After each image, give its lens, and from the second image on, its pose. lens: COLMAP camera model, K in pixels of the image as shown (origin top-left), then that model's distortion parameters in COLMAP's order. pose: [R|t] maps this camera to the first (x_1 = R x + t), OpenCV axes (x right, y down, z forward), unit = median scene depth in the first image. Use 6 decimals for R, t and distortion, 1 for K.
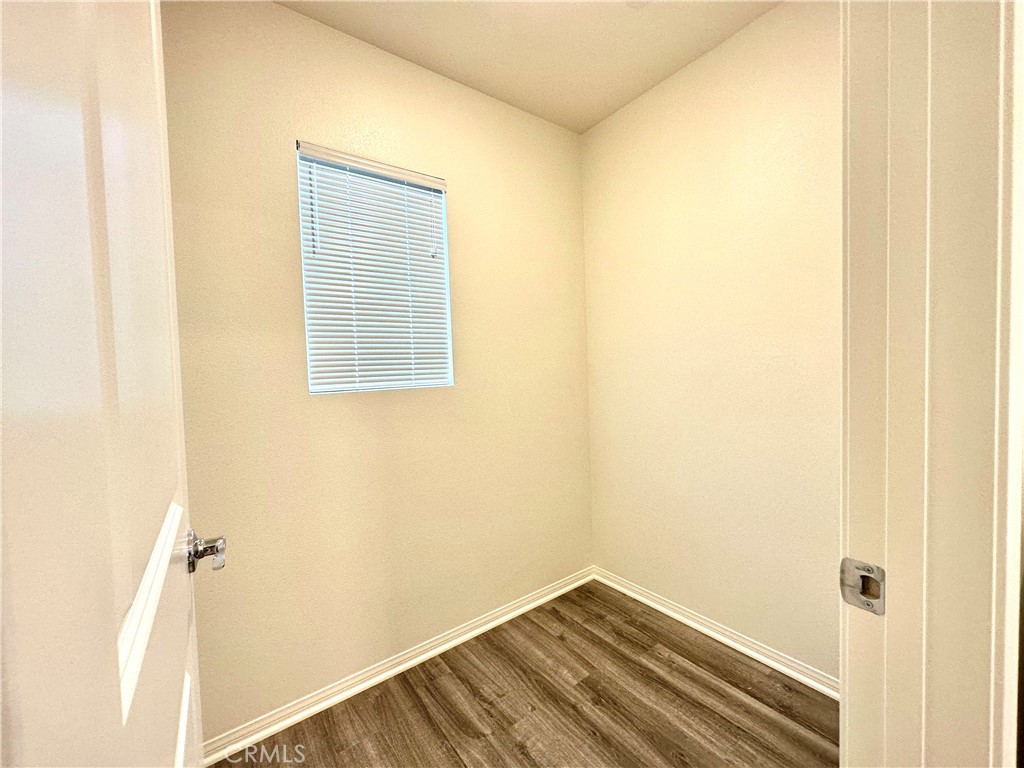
lens RADIAL K [[407.4, 0, 512.0], [0, 407.4, 384.0], [0, 0, 1]] dist [-0.001109, -0.000589]
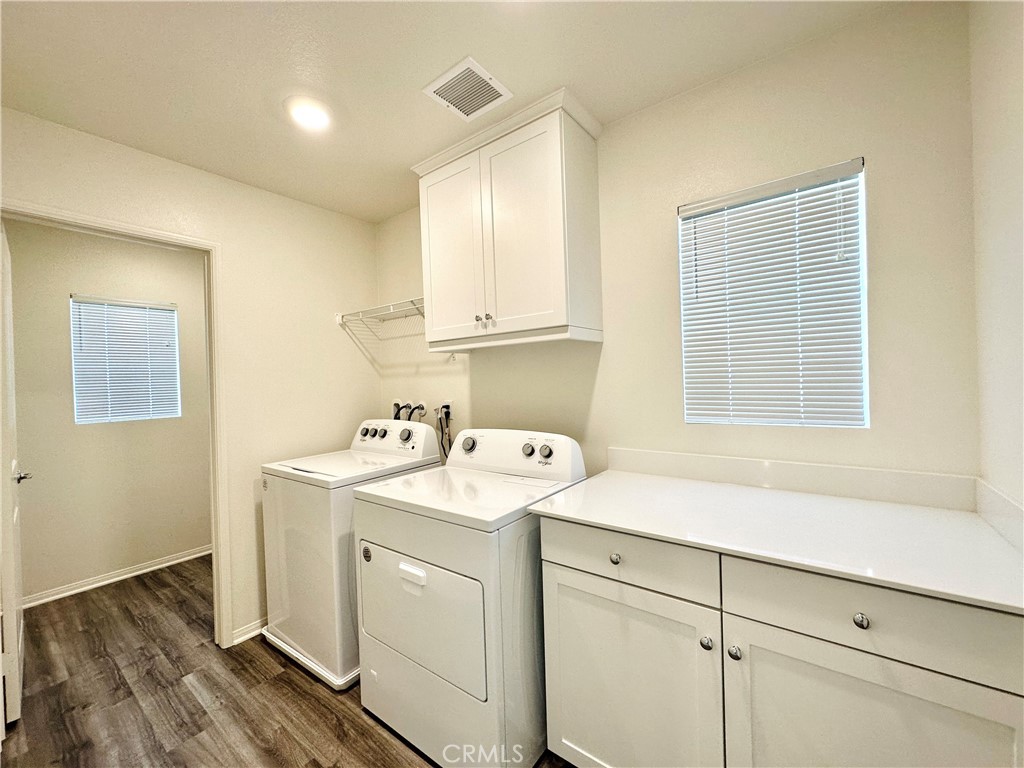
lens RADIAL K [[407.4, 0, 512.0], [0, 407.4, 384.0], [0, 0, 1]] dist [-0.001109, -0.000589]
pose [[0.953695, 0.019722, 0.300127, 0.871596], [-0.017319, 0.999793, -0.010665, -0.181331], [-0.300275, 0.004973, 0.953840, -1.421918]]
